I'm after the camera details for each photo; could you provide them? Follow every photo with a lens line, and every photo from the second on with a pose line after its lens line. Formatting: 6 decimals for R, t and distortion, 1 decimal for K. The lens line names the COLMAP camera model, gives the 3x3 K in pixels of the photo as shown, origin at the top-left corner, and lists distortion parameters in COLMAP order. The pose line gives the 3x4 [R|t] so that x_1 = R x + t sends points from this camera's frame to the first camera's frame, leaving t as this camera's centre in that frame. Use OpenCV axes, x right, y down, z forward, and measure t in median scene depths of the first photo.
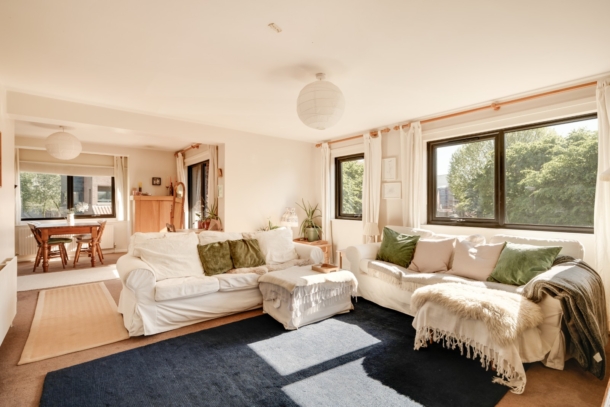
lens RADIAL K [[296.9, 0, 301.7], [0, 296.9, 203.5], [0, 0, 1]] dist [0.000033, 0.000327]
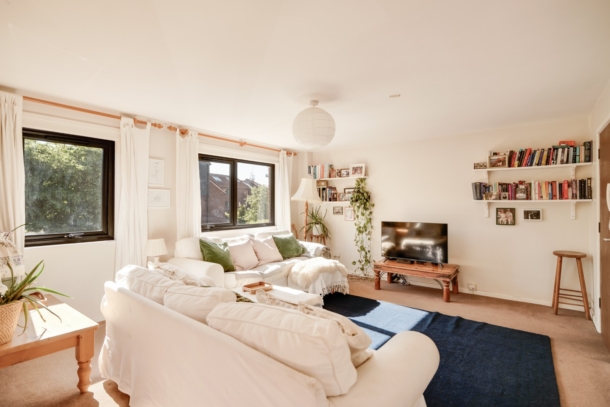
lens RADIAL K [[296.9, 0, 301.7], [0, 296.9, 203.5], [0, 0, 1]] dist [0.000033, 0.000327]
pose [[-0.229921, 0.017359, 0.973055, -0.322363], [0.021167, 0.999694, -0.012833, -0.004800], [-0.972979, 0.017646, -0.230218, 0.423581]]
